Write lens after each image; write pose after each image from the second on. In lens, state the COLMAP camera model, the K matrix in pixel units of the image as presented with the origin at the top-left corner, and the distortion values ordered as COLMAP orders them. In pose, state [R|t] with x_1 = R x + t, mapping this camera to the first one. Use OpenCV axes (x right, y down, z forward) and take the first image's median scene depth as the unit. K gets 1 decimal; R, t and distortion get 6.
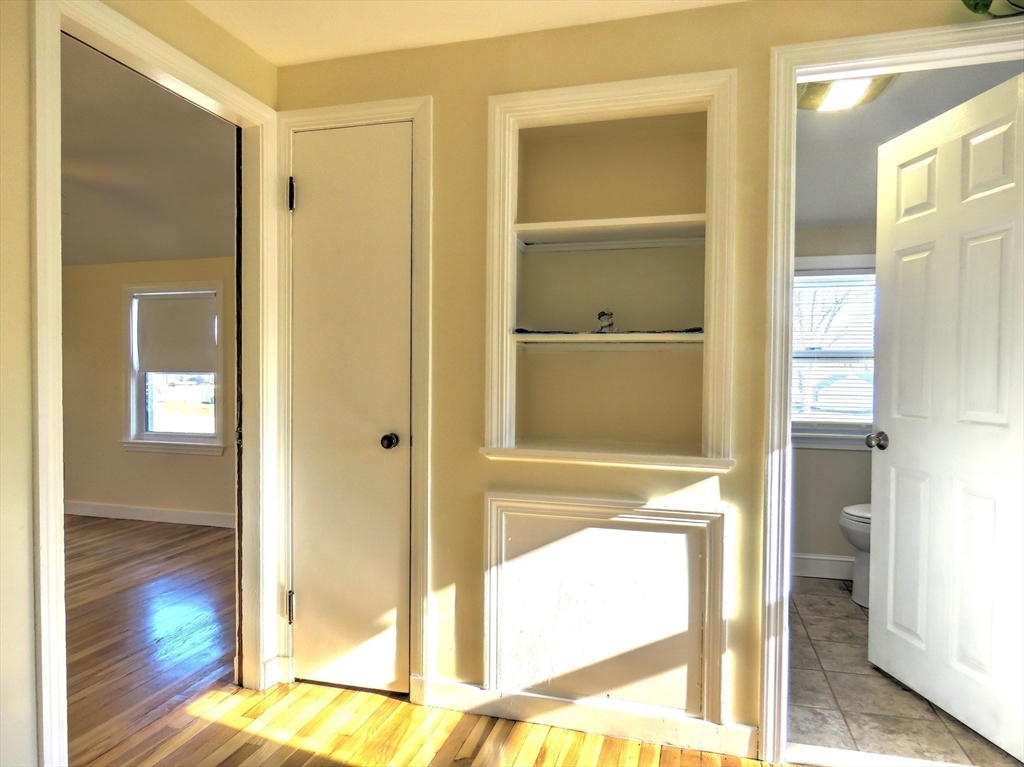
lens RADIAL K [[655.4, 0, 510.0], [0, 655.4, 385.9], [0, 0, 1]] dist [-0.002421, -0.006797]
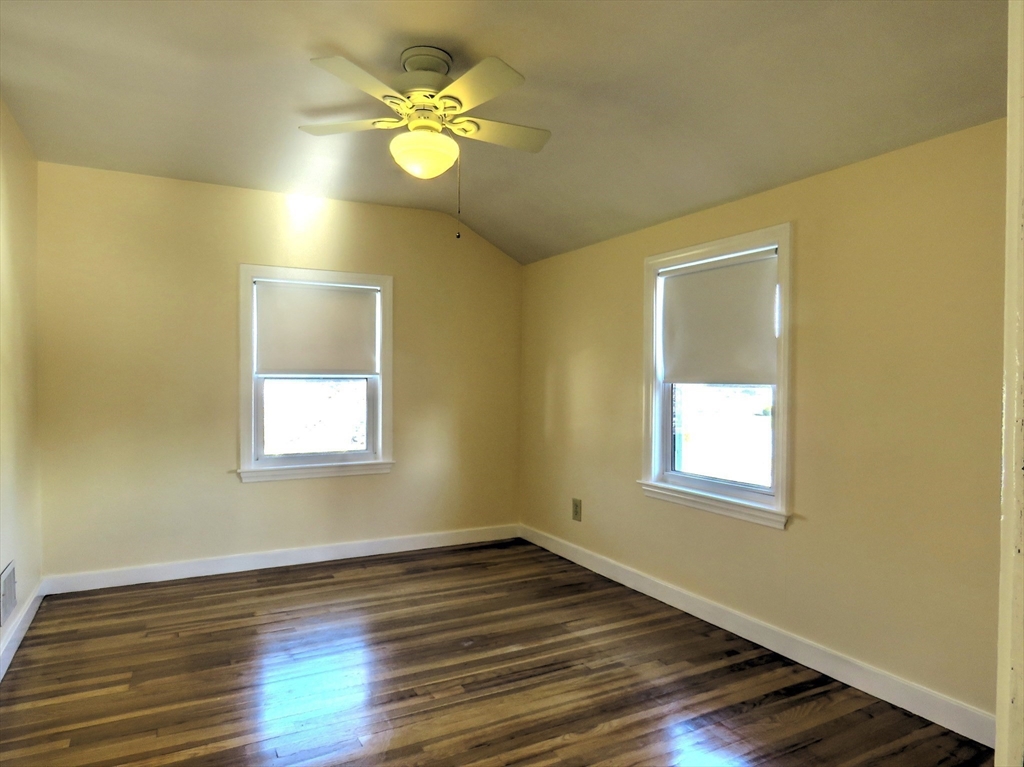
lens RADIAL K [[655.4, 0, 510.8], [0, 655.4, 385.6], [0, 0, 1]] dist [-0.002421, -0.006797]
pose [[0.694999, 0.003687, -0.719001, -0.187369], [-0.014248, 0.999861, -0.008644, -0.009970], [0.718870, 0.016252, 0.694955, 0.411631]]
